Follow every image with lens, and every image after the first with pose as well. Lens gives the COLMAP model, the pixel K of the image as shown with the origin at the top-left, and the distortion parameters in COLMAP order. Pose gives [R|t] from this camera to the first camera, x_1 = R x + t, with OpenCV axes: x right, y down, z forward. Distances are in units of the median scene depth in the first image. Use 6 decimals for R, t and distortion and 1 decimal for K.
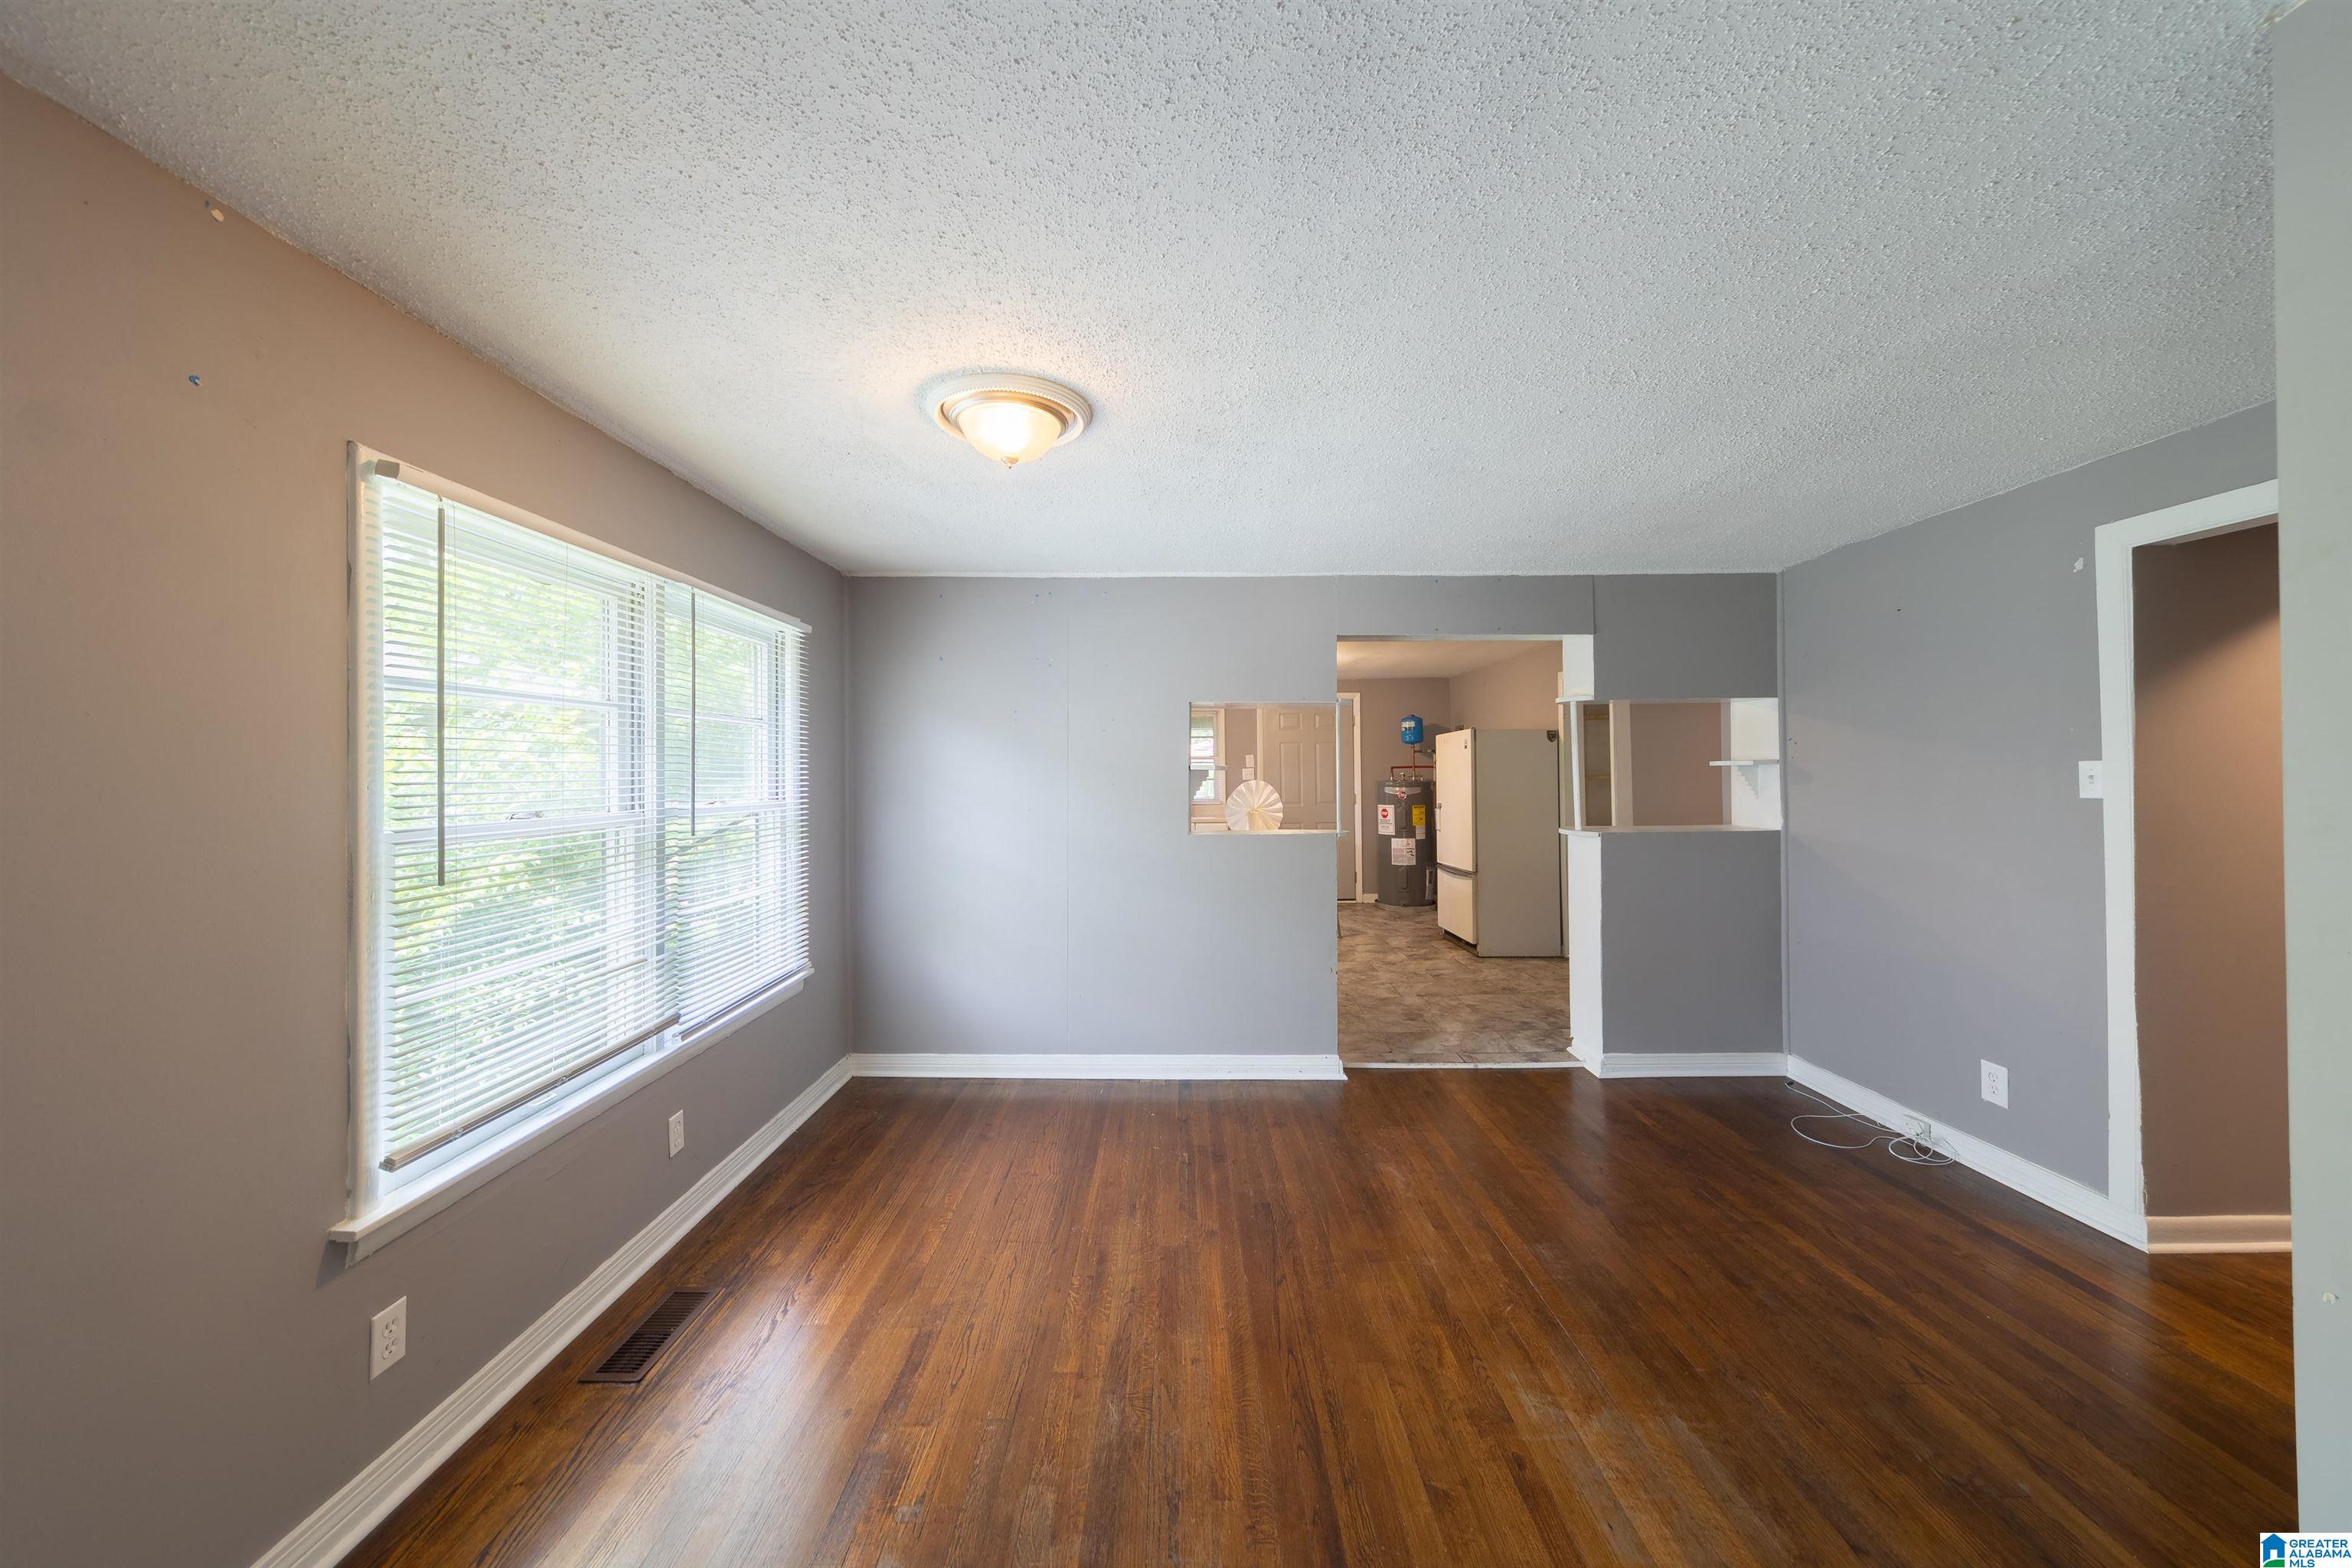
lens RADIAL K [[840.9, 0, 1174.4], [0, 840.9, 767.9], [0, 0, 1]] dist [0.007453, -0.000242]
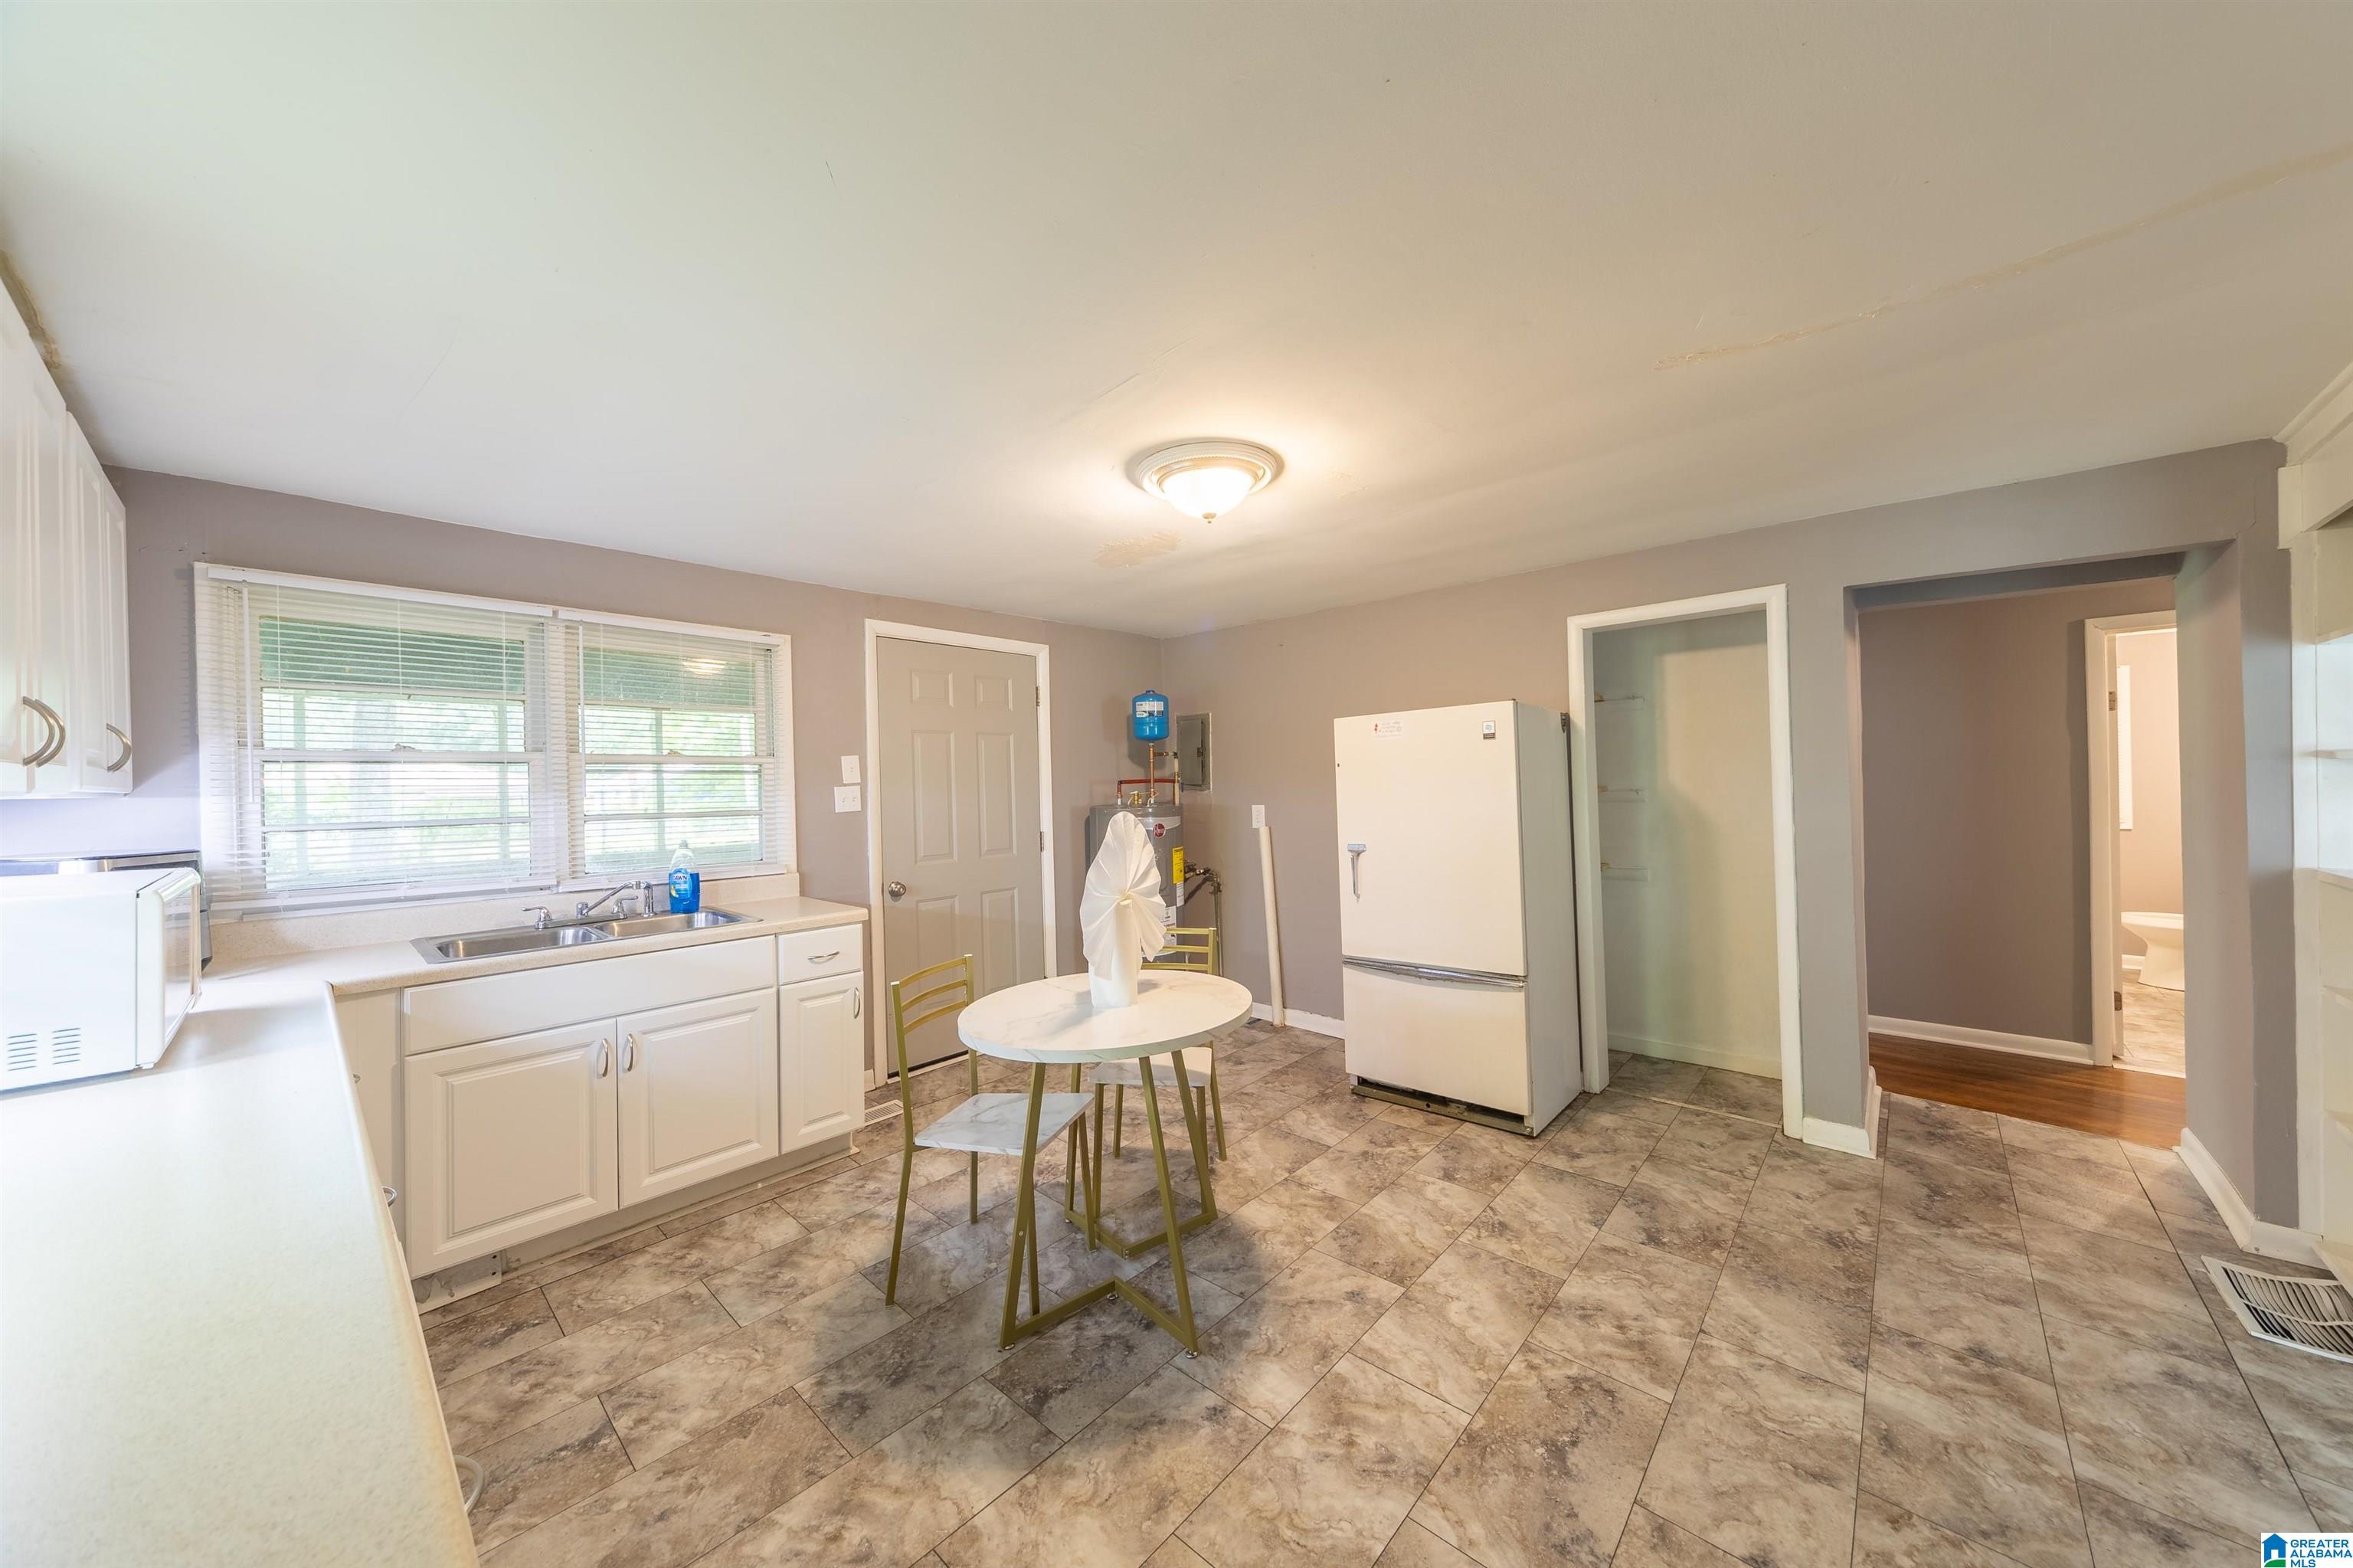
lens RADIAL K [[841.3, 0, 1157.9], [0, 841.3, 782.0], [0, 0, 1]] dist [0.007453, -0.000242]
pose [[0.667255, -0.000108, 0.744829, -0.178166], [0.008483, 0.999936, -0.007455, 0.004527], [-0.744781, 0.011293, 0.667213, 0.779508]]
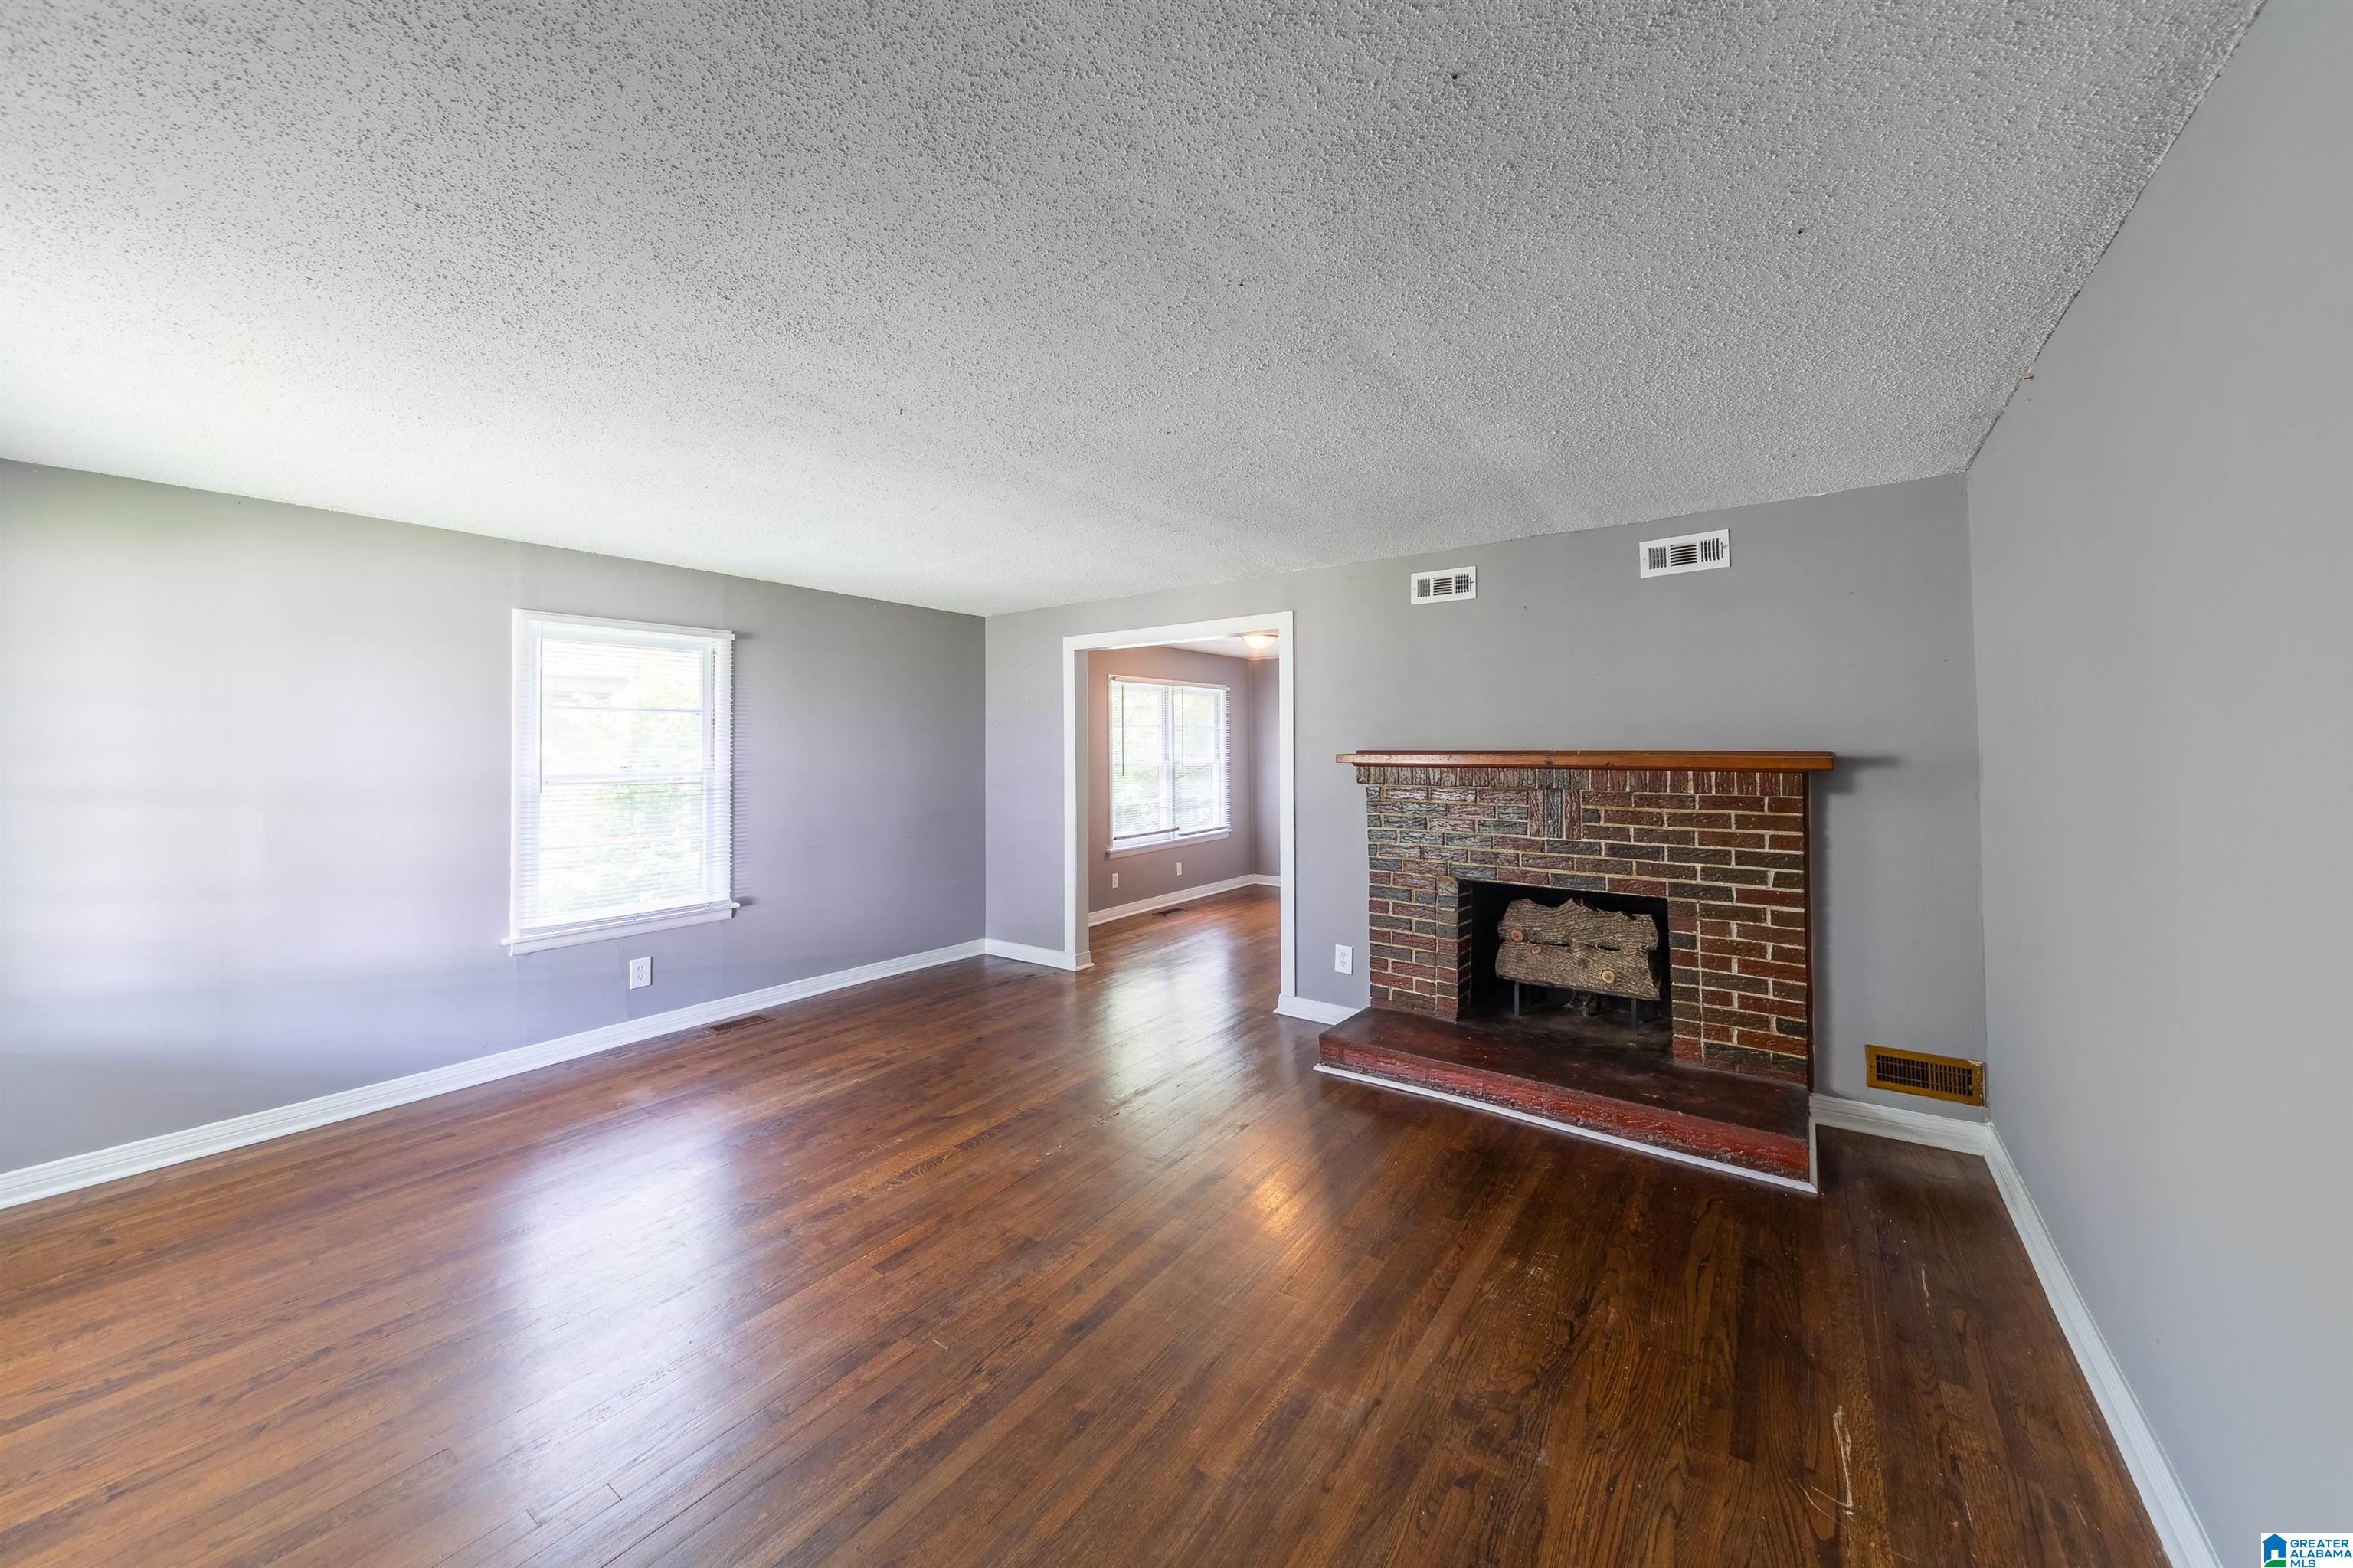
lens RADIAL K [[841.3, 0, 1137.6], [0, 841.3, 734.2], [0, 0, 1]] dist [0.007453, -0.000242]
pose [[0.794993, -0.005833, -0.606591, 0.447008], [0.000684, 0.999962, -0.008719, -0.007726], [0.606619, 0.006517, 0.794966, -0.592568]]
